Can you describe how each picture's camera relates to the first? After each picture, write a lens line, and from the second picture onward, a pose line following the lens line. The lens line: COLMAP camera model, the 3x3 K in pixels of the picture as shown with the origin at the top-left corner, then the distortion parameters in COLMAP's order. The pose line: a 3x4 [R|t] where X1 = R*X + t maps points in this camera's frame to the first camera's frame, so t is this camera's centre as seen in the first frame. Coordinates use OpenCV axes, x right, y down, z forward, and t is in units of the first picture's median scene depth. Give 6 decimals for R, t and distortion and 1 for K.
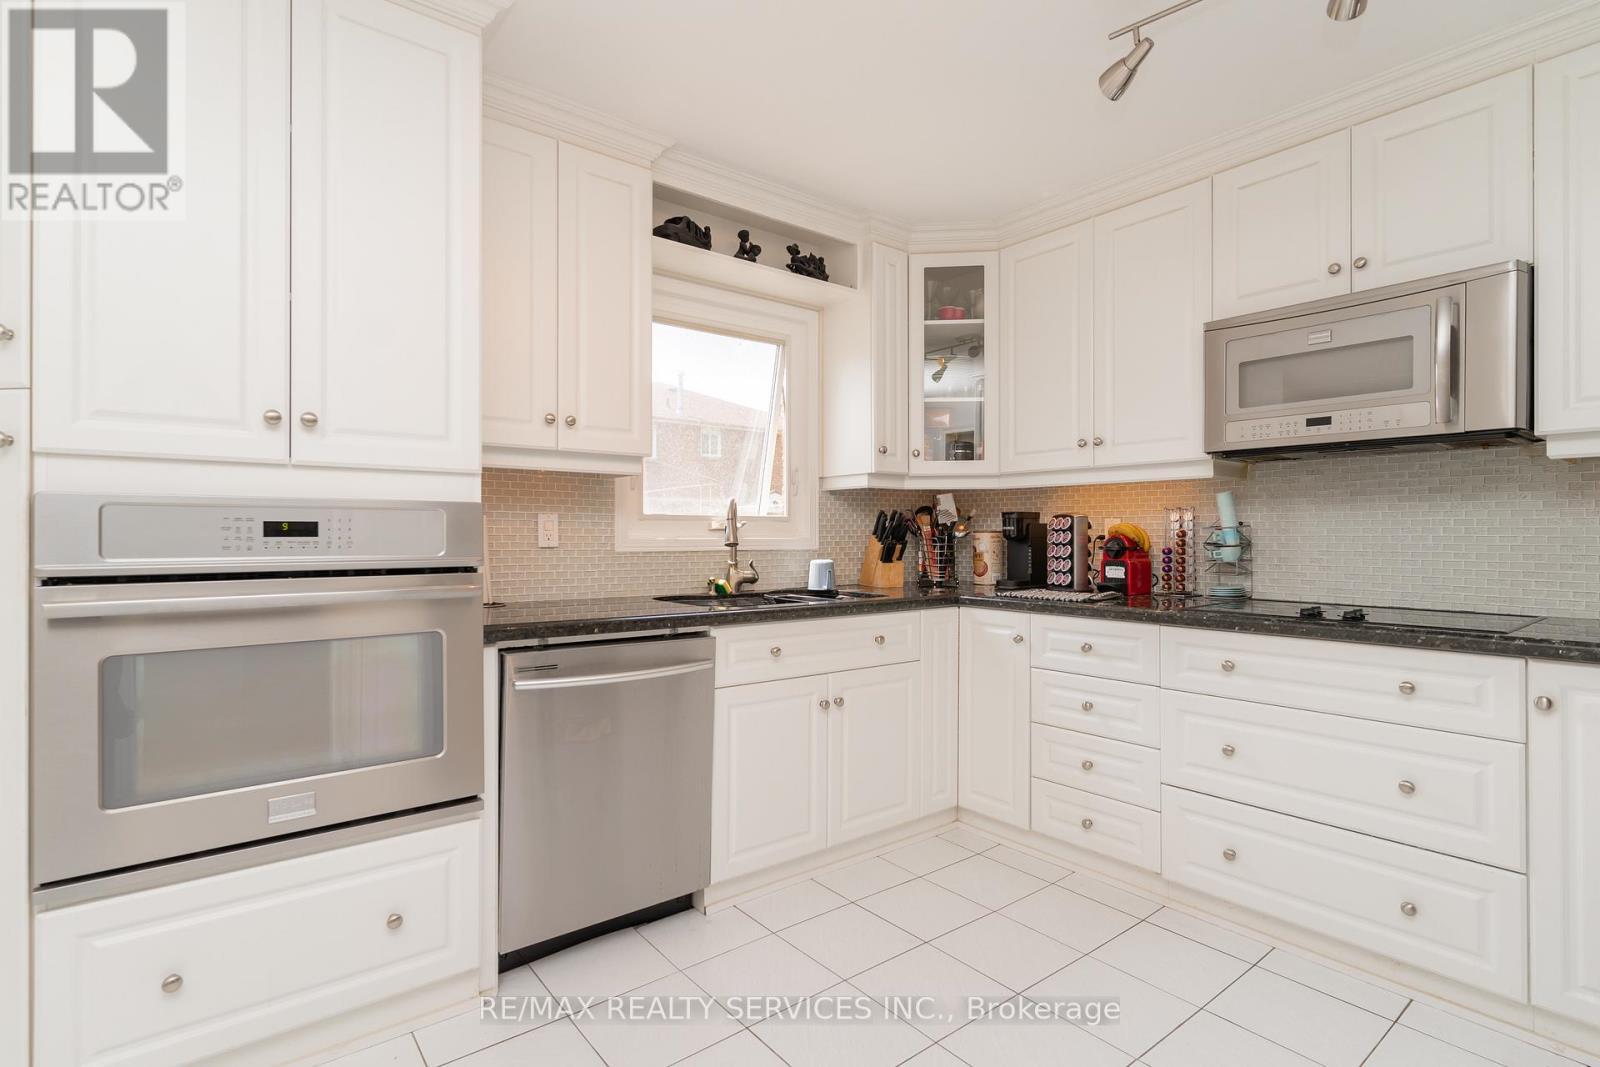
lens RADIAL K [[784.2, 0, 810.1], [0, 784.2, 535.4], [0, 0, 1]] dist [-0.000402, 0.000723]
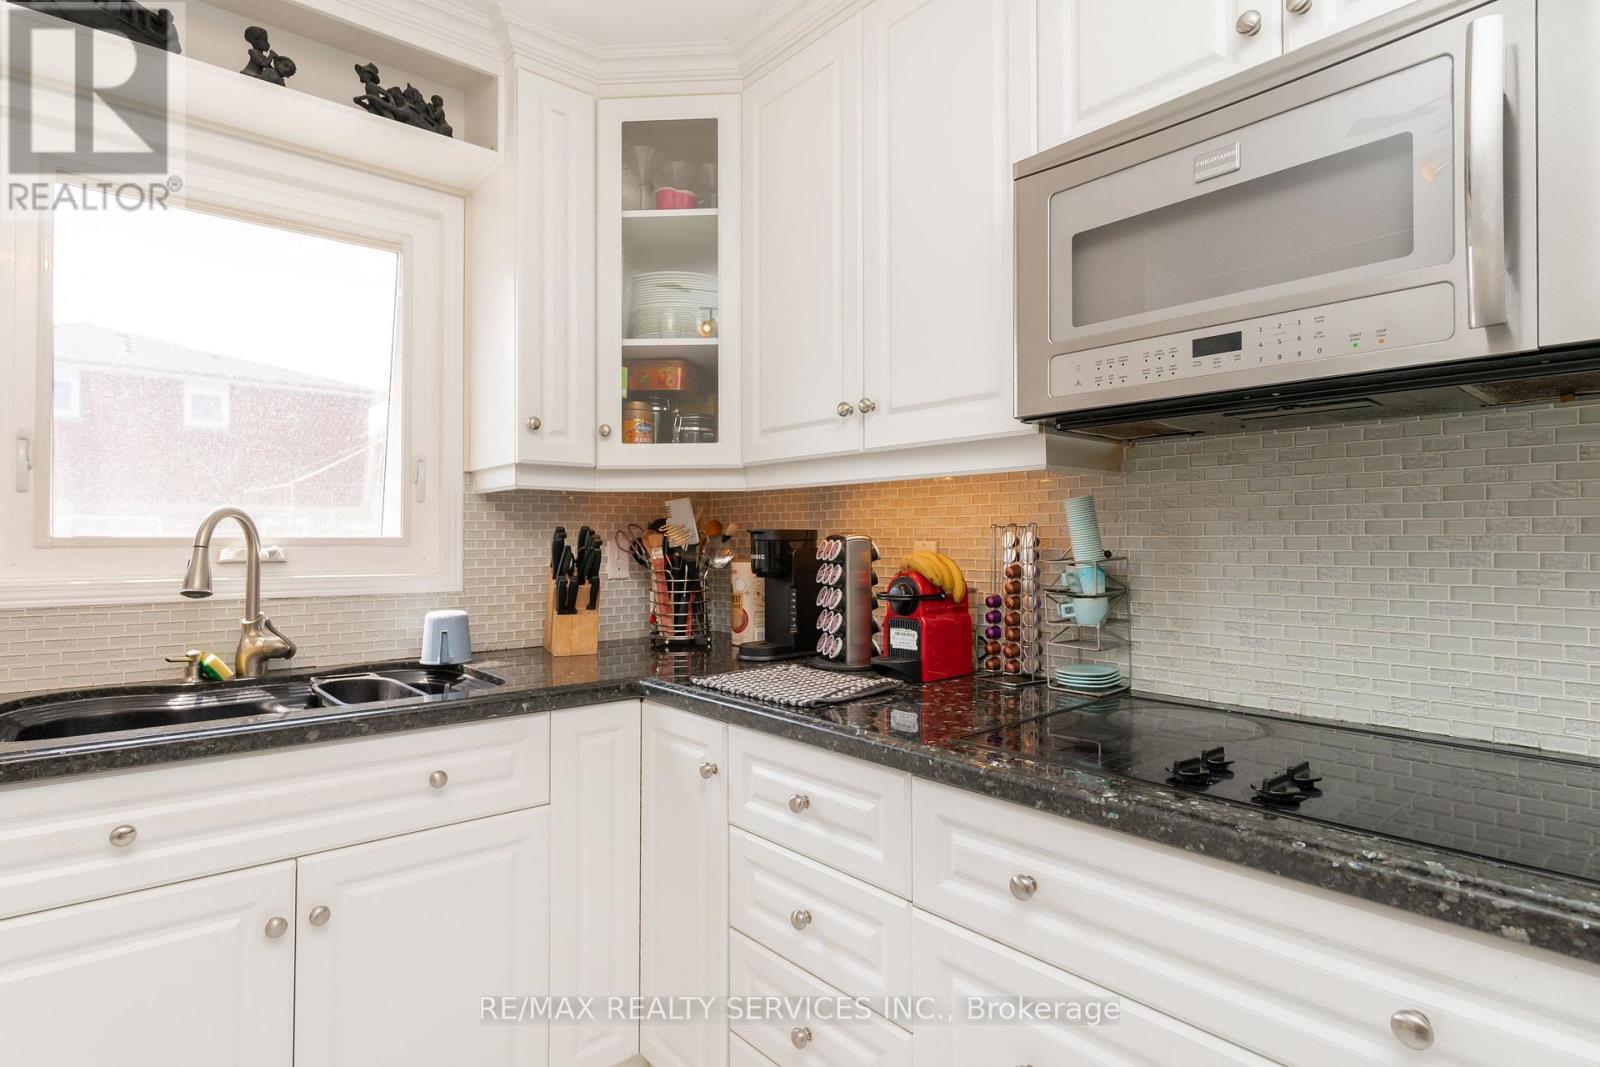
lens RADIAL K [[838.2, 0, 834.4], [0, 838.2, 535.4], [0, 0, 1]] dist [0.000014, 0.000359]
pose [[0.998055, -0.002459, 0.062283, 0.299380], [0.002923, 0.999969, -0.007366, -0.022942], [-0.062263, 0.007534, 0.998031, 0.398148]]
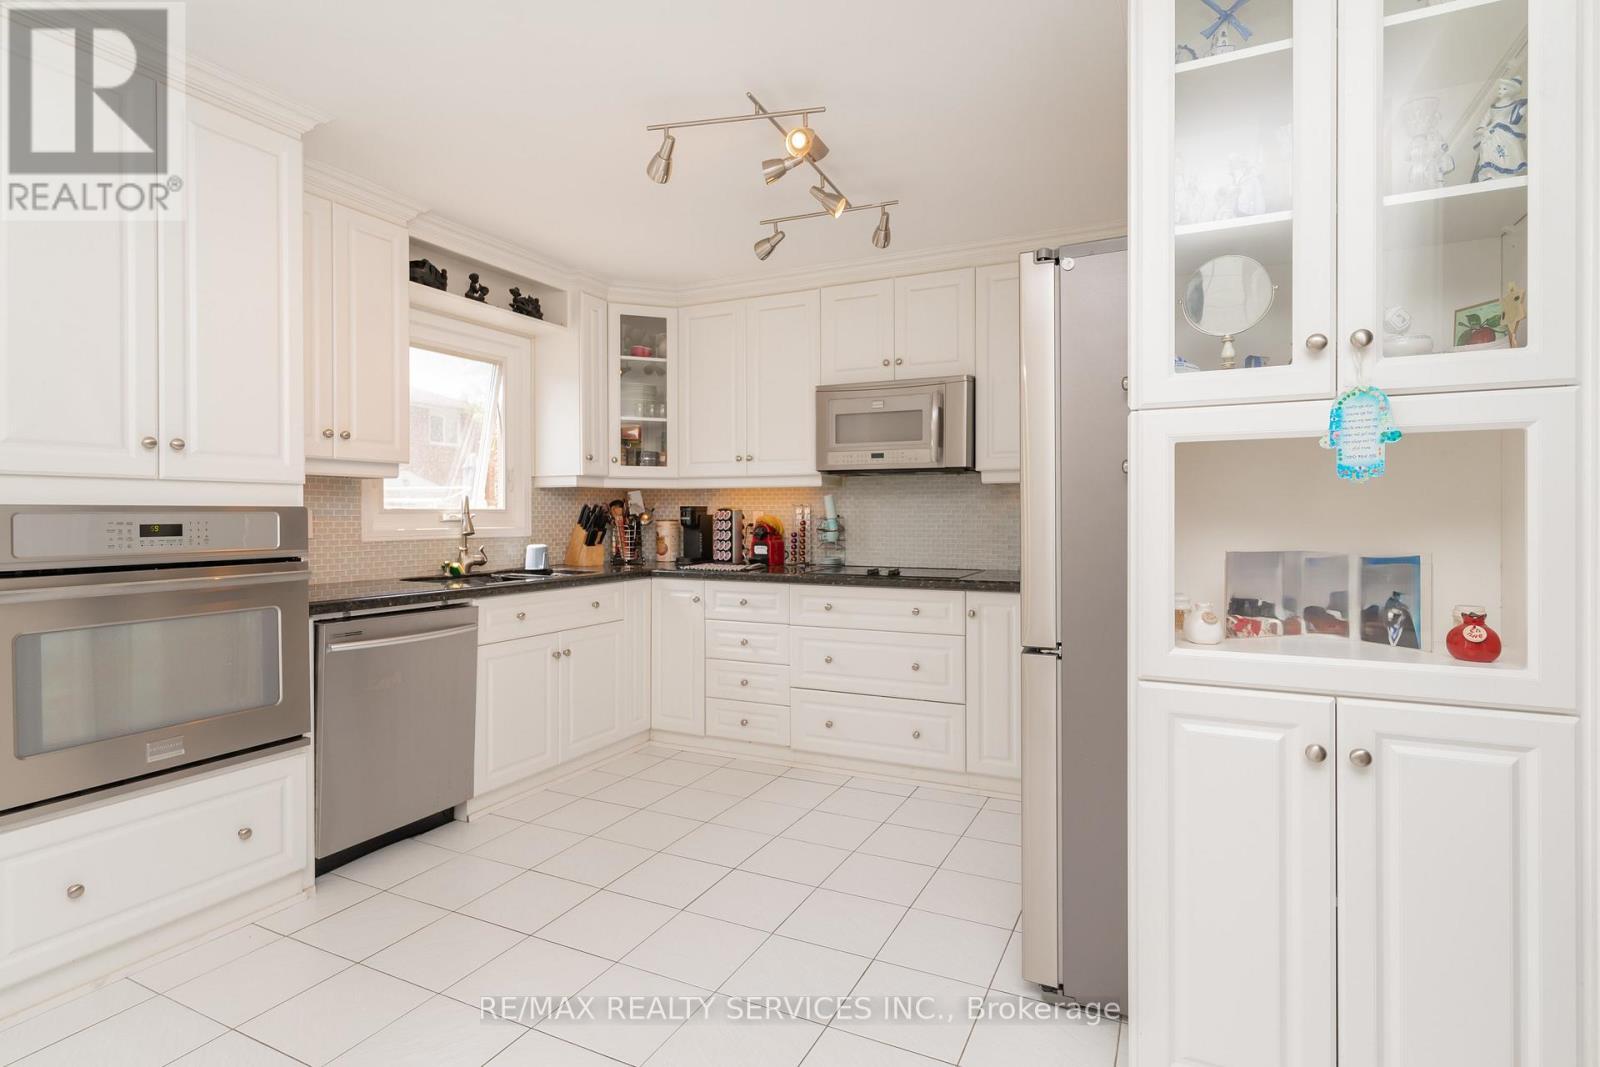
lens RADIAL K [[787.8, 0, 817.3], [0, 787.8, 521.9], [0, 0, 1]] dist [-0.000180, 0.000516]
pose [[0.898626, -0.005725, 0.438677, -0.144508], [0.001637, 0.999952, 0.009695, -0.017302], [-0.438711, -0.007994, 0.898592, -0.326747]]
